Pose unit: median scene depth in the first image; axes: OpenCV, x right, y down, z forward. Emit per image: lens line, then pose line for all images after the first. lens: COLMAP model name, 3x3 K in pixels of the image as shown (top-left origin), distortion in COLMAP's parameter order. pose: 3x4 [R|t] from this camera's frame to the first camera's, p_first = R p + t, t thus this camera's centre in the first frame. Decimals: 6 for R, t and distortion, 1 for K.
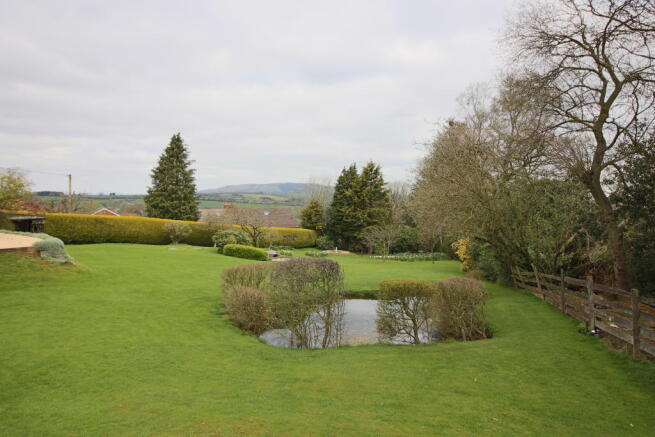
lens RADIAL K [[447.3, 0, 326.0], [0, 447.3, 219.4], [0, 0, 1]] dist [0.064166, 0.000463]
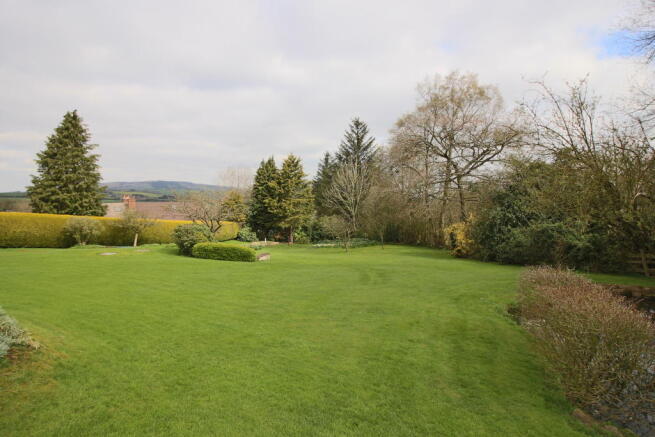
lens RADIAL K [[348.2, 0, 328.4], [0, 348.2, 217.3], [0, 0, 1]] dist [-0.002433, -0.000443]
pose [[0.925477, -0.033981, 0.377276, -0.142566], [0.028928, 0.999400, 0.019052, 0.005197], [-0.377697, -0.006719, 0.925905, 0.234850]]
